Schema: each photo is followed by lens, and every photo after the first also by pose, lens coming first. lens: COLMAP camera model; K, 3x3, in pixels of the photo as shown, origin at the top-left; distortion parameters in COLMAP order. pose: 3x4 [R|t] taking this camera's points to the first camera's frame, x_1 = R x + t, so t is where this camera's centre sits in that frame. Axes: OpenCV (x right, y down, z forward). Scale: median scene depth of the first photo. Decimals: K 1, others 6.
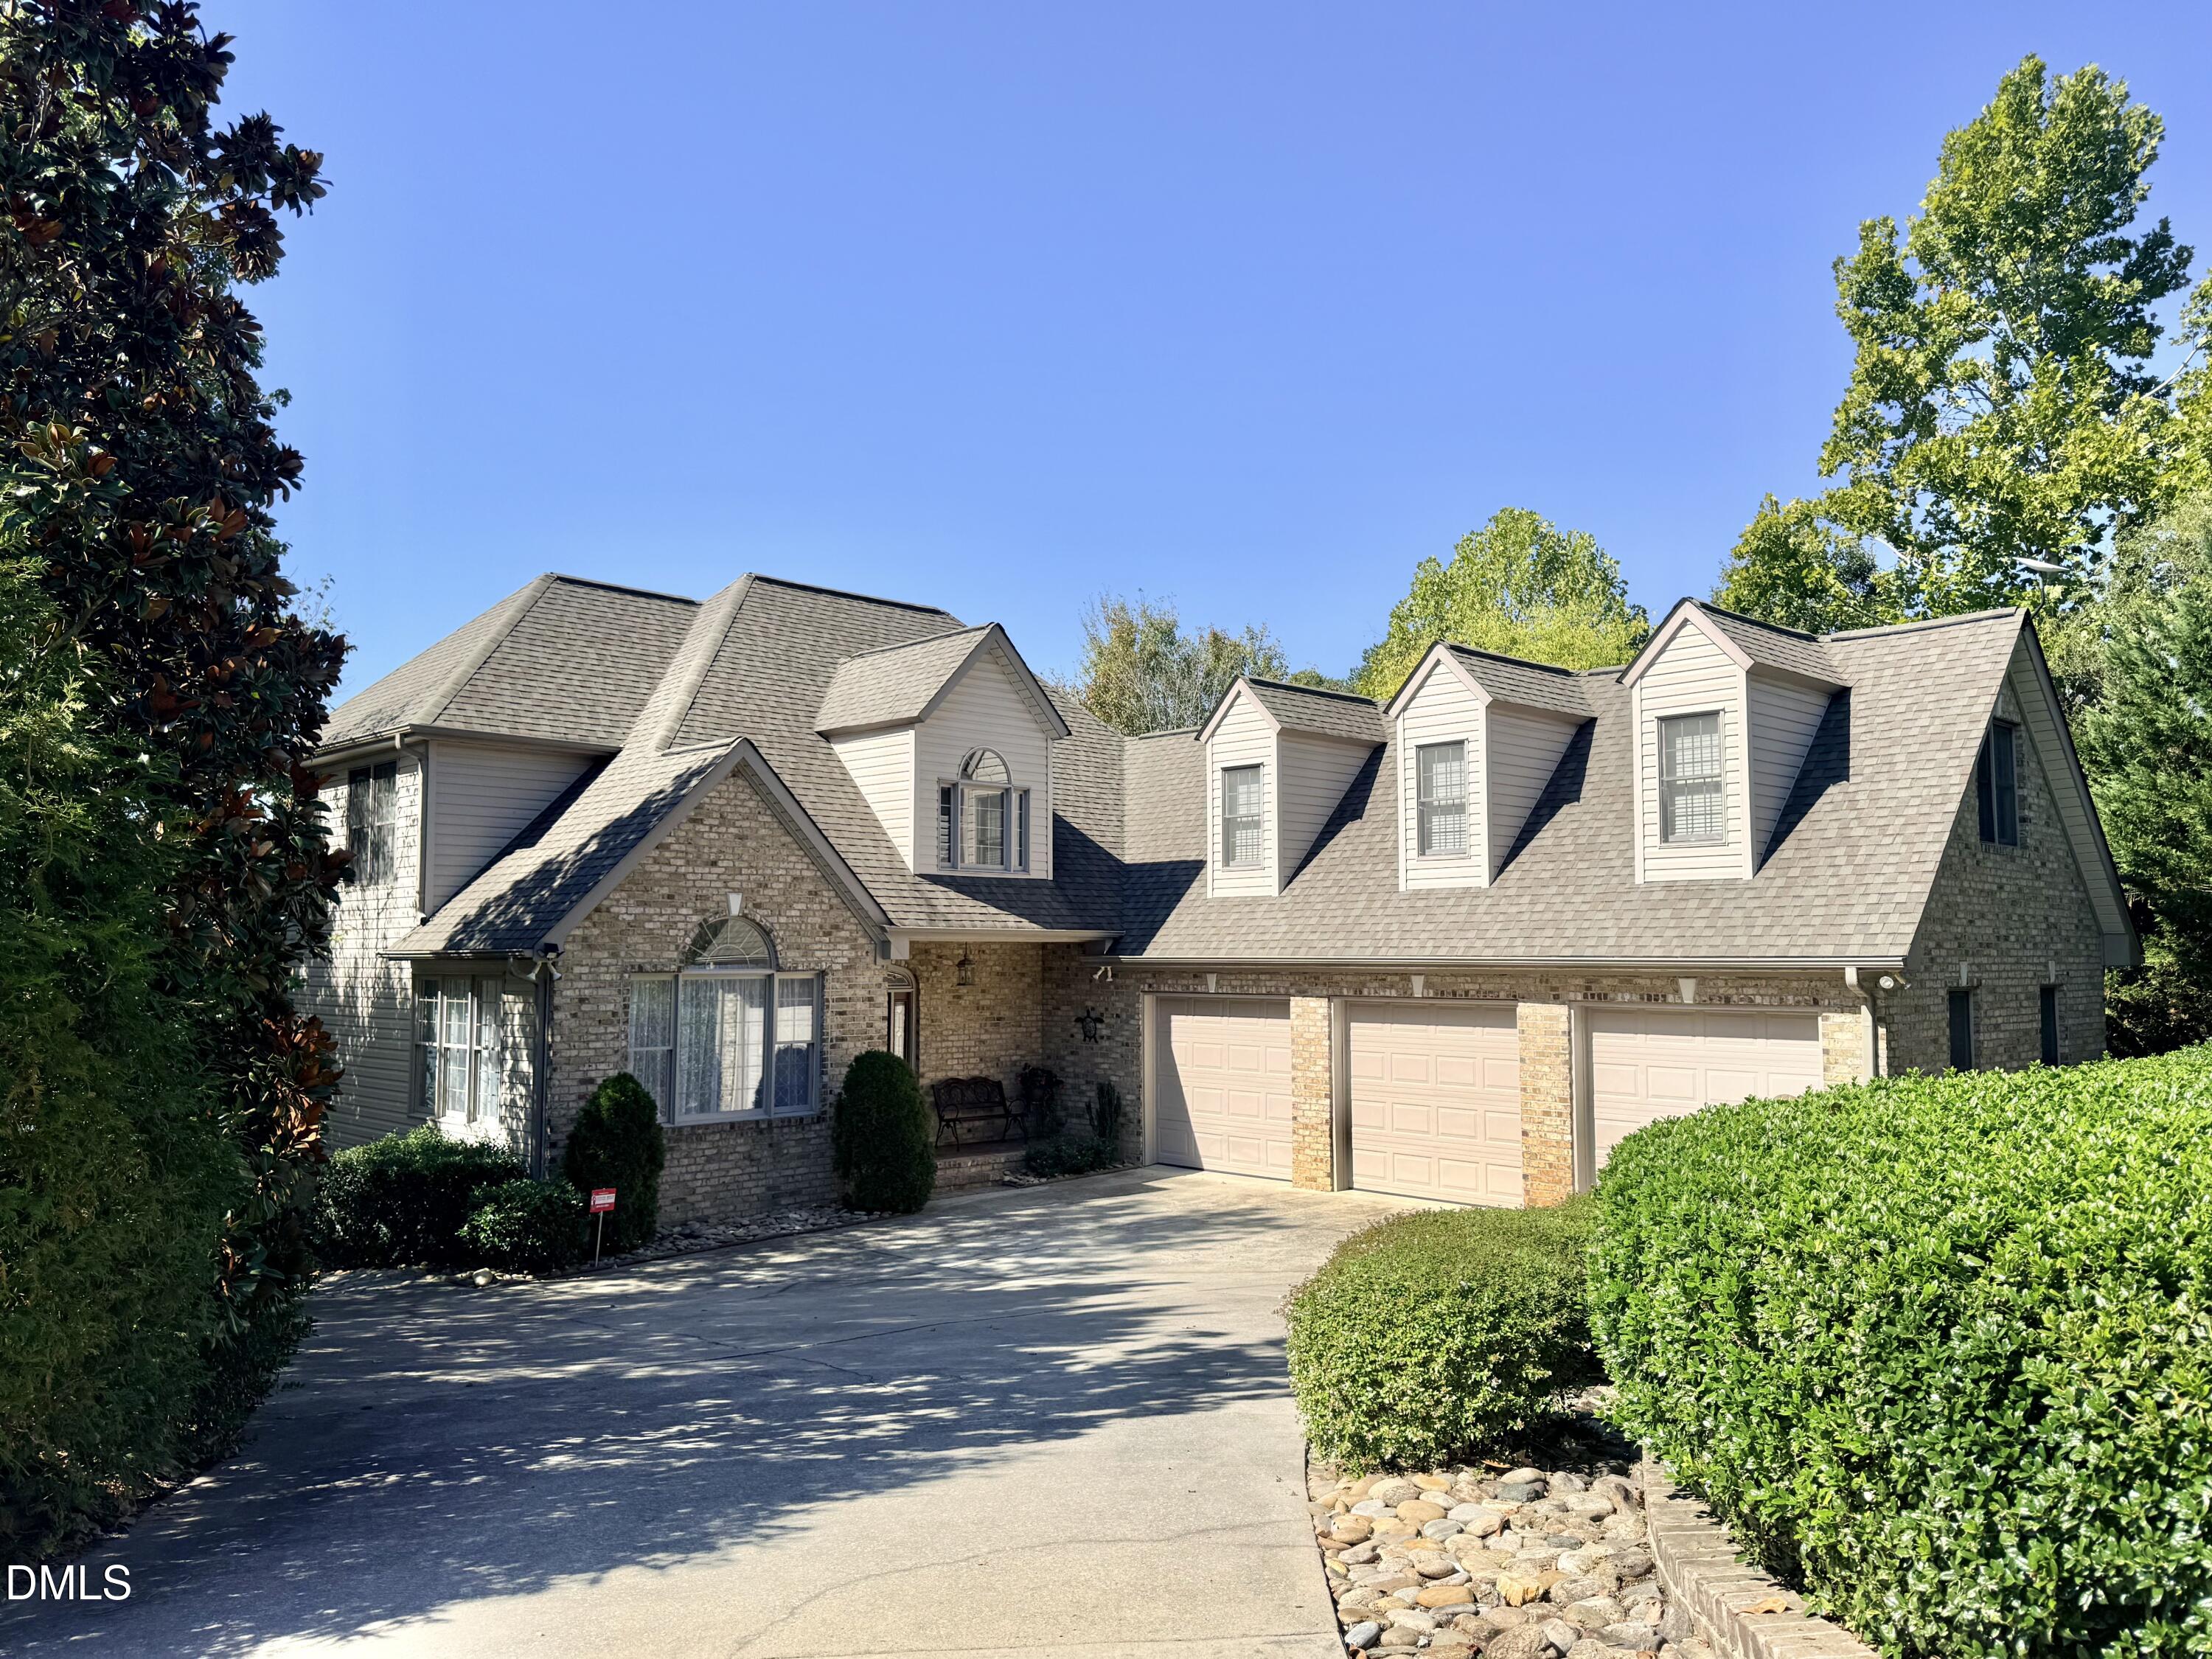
lens RADIAL K [[1662.4, 0, 1125.9], [0, 1662.4, 842.1], [0, 0, 1]] dist [0.070476, -0.045977]
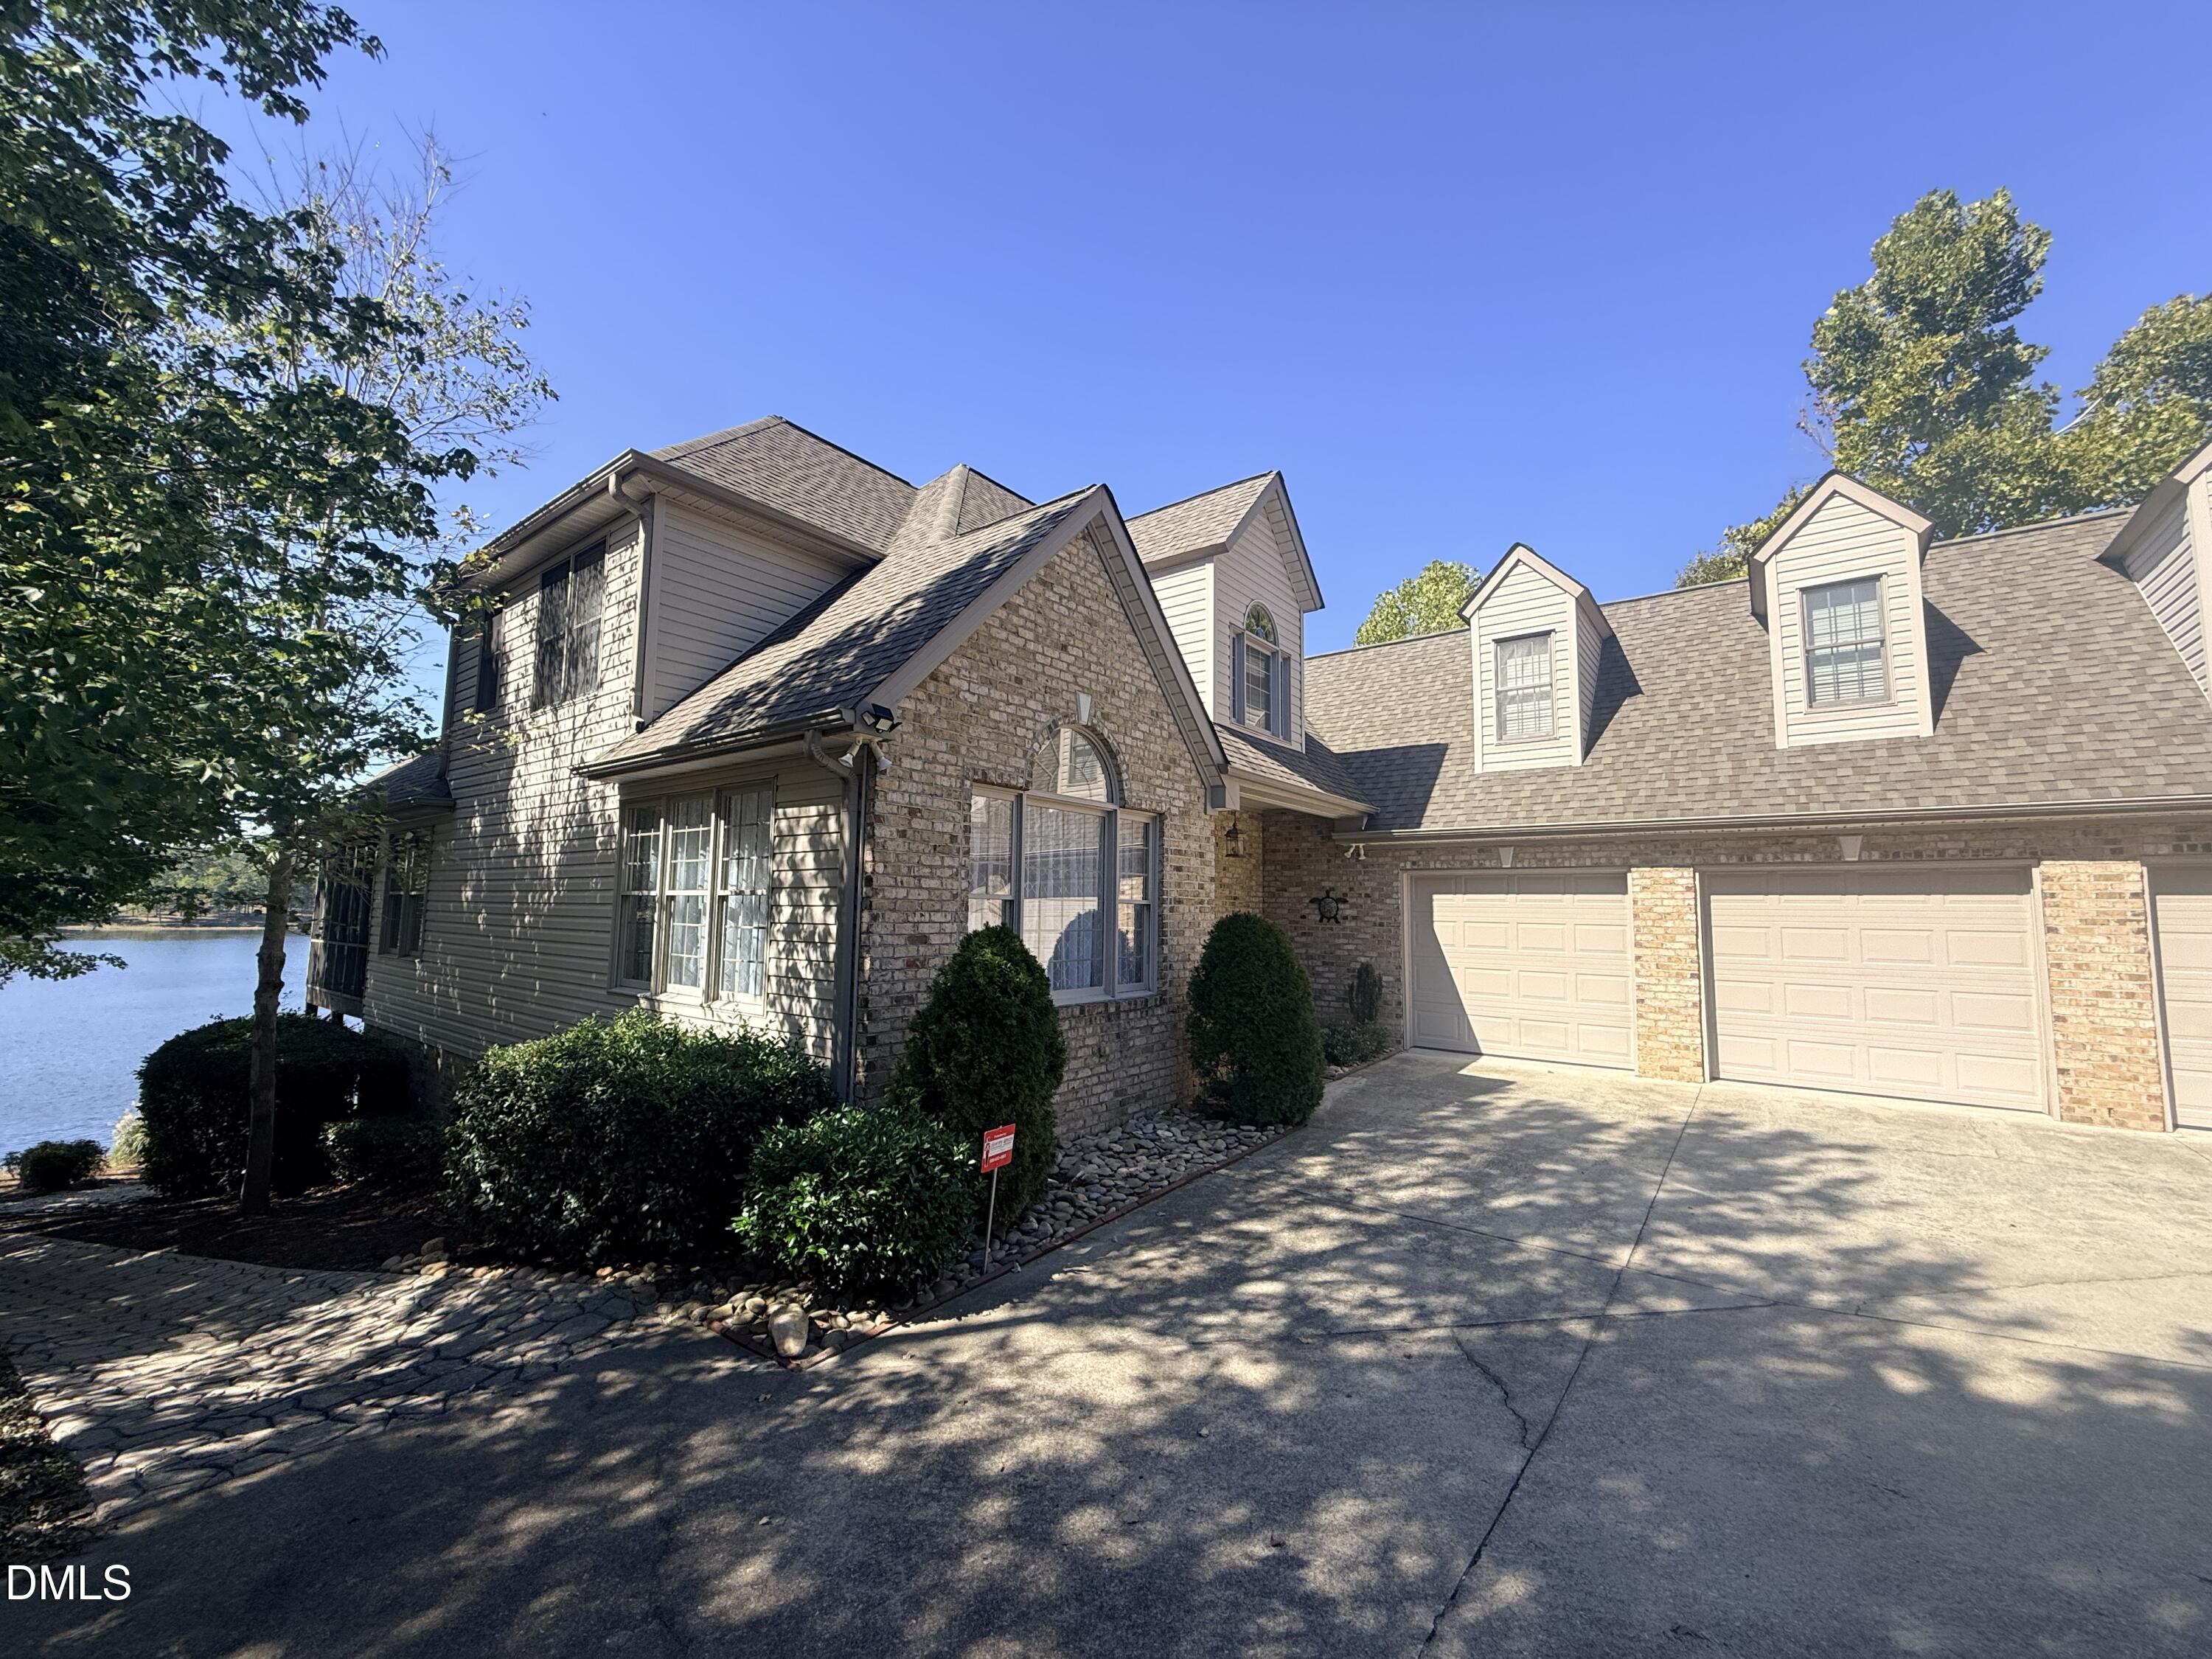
lens RADIAL K [[874.3, 0, 1101.0], [0, 874.3, 827.4], [0, 0, 1]] dist [0.001374, 0.000365]
pose [[0.991080, 0.027142, 0.130475, -0.275630], [-0.023422, 0.999277, -0.029958, 0.100949], [-0.131194, 0.026635, 0.990999, 0.615208]]
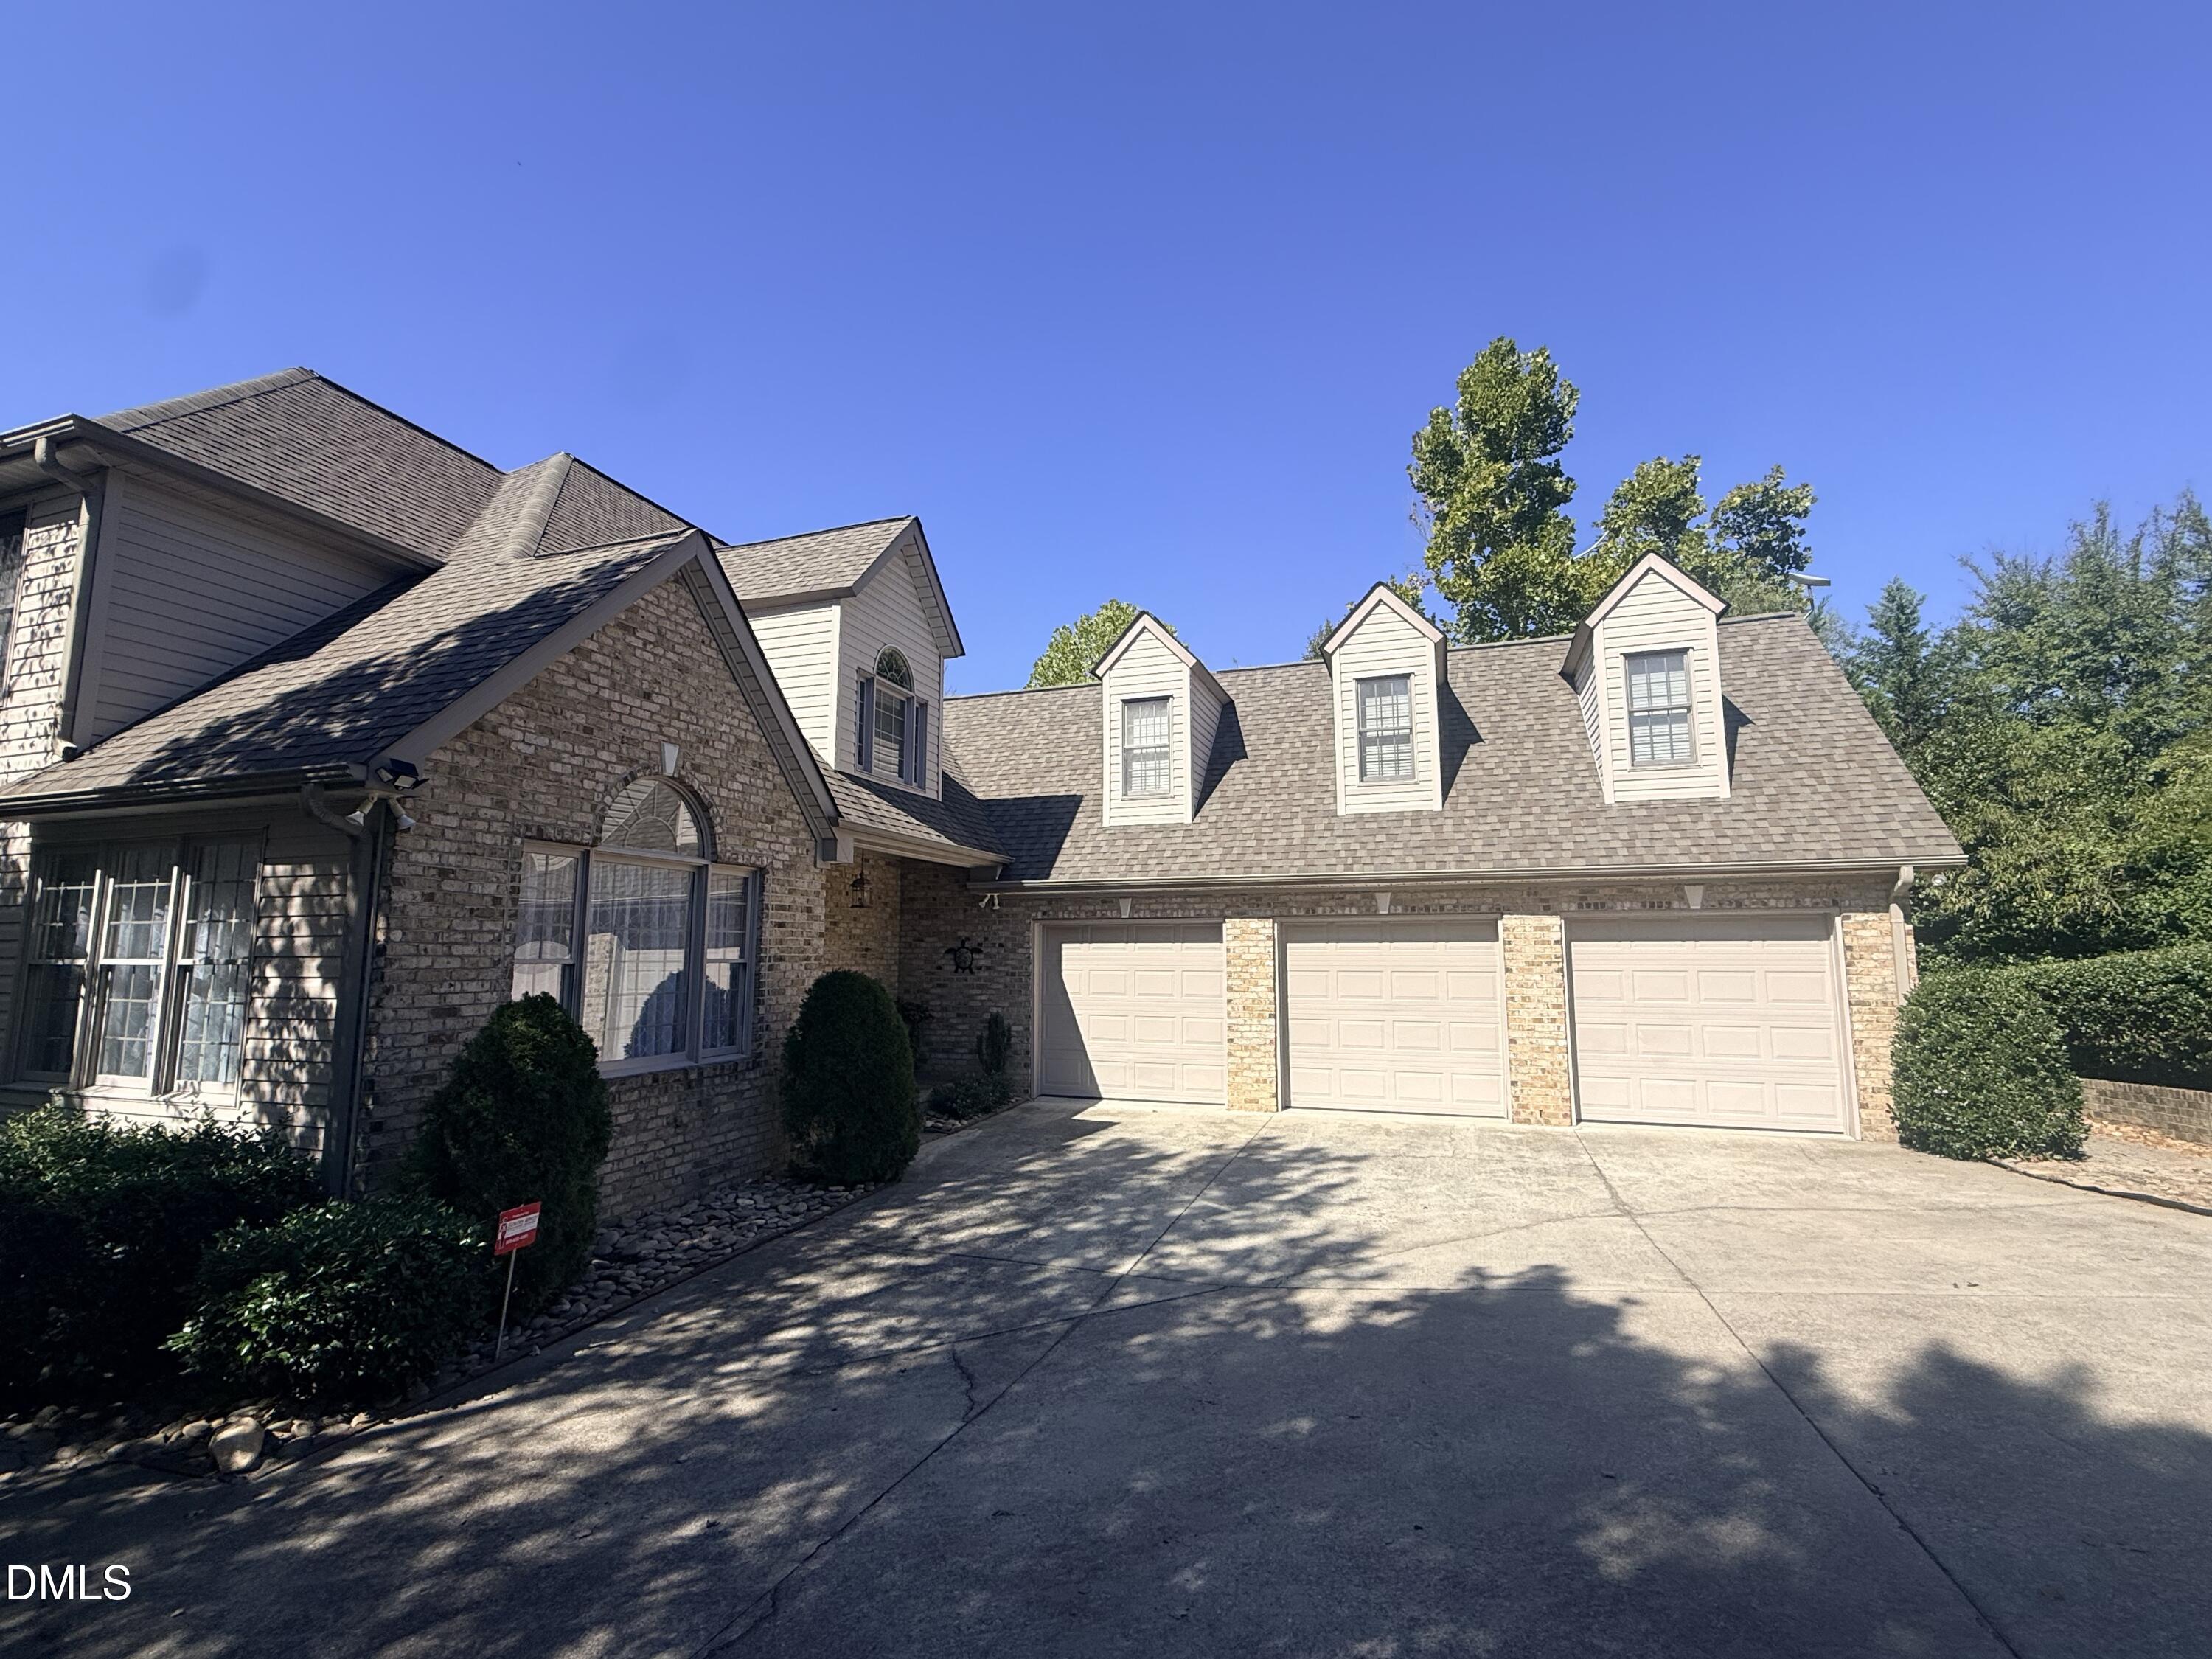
lens RADIAL K [[980.1, 0, 1106.2], [0, 980.1, 829.3], [0, 0, 1]] dist [-0.000455, 0.000496]
pose [[0.895809, 0.055682, 0.440937, -0.249827], [-0.028754, 0.997303, -0.067523, 0.089027], [-0.443507, 0.047809, 0.894995, 0.548417]]
